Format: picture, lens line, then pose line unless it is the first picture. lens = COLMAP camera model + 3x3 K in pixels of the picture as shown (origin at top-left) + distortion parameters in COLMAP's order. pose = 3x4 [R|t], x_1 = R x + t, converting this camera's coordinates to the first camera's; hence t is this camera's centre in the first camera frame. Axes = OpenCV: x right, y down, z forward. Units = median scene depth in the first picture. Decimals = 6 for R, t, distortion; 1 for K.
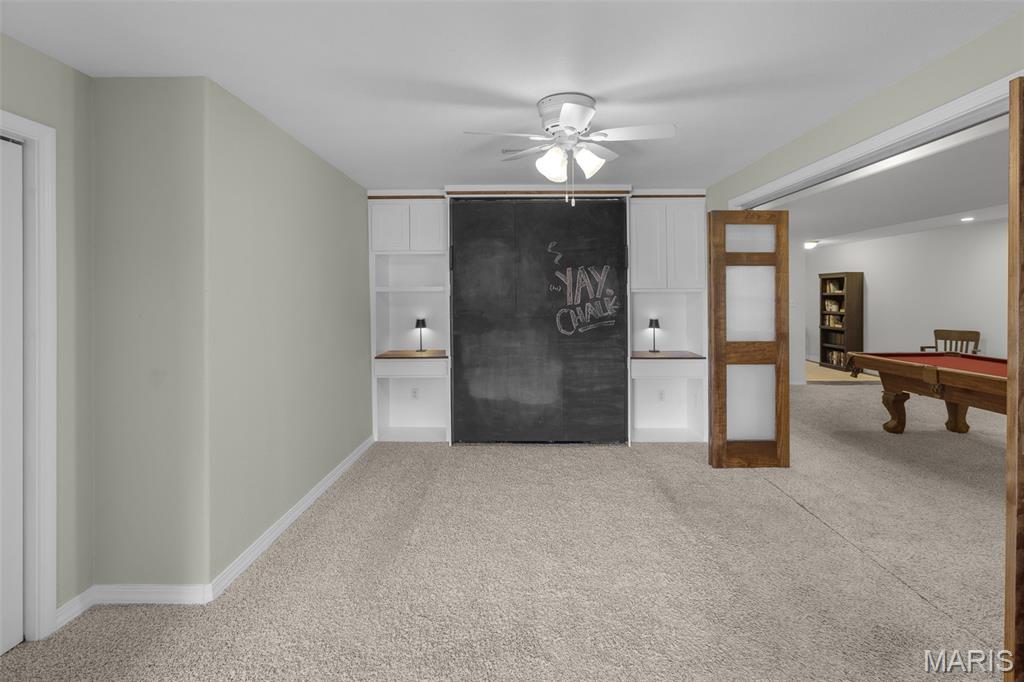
lens RADIAL K [[478.6, 0, 515.8], [0, 478.6, 293.4], [0, 0, 1]] dist [-0.001525, 0.000559]
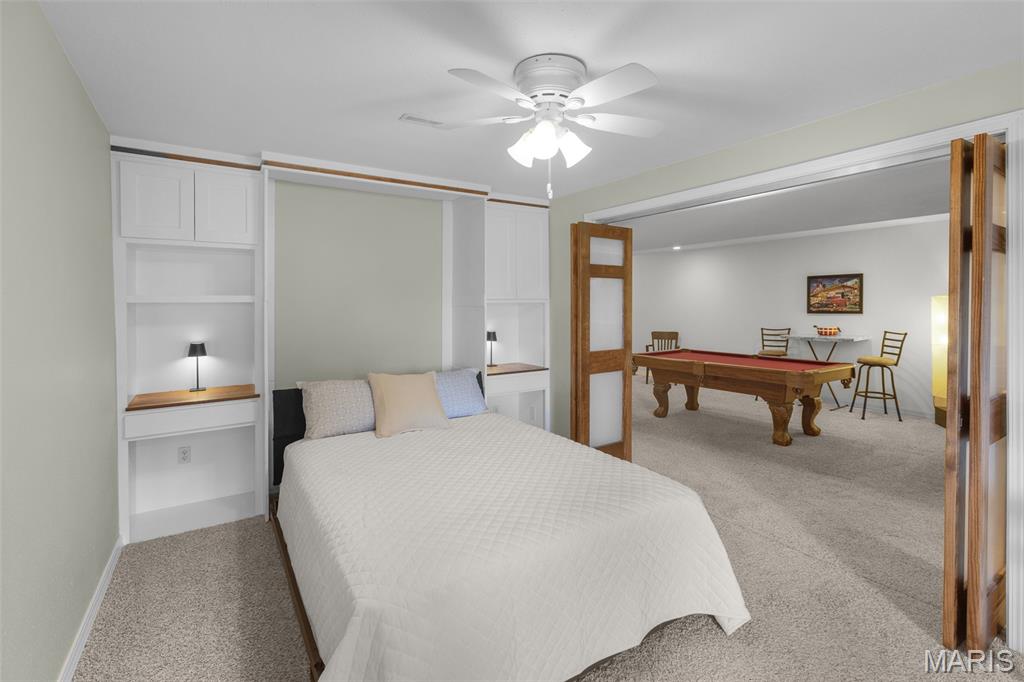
lens RADIAL K [[480.0, 0, 531.0], [0, 480.0, 303.7], [0, 0, 1]] dist [0.000492, 0.000895]
pose [[0.828133, -0.001061, 0.560531, -0.216691], [0.000049, 0.999998, 0.001820, -0.003406], [-0.560532, -0.001480, 0.828132, 0.202805]]
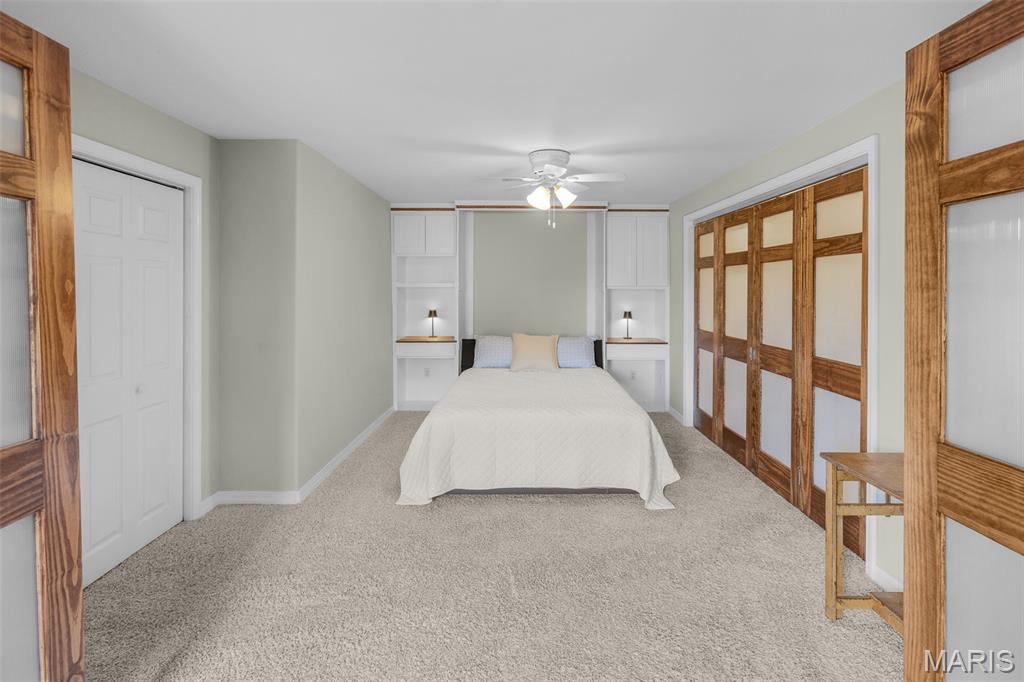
lens RADIAL K [[475.3, 0, 527.7], [0, 475.3, 288.8], [0, 0, 1]] dist [-0.000661, 0.000110]
pose [[0.999521, 0.007464, 0.030023, 0.002255], [-0.007607, 0.999960, 0.004631, -0.007414], [-0.029987, -0.004857, 0.999538, -0.219692]]
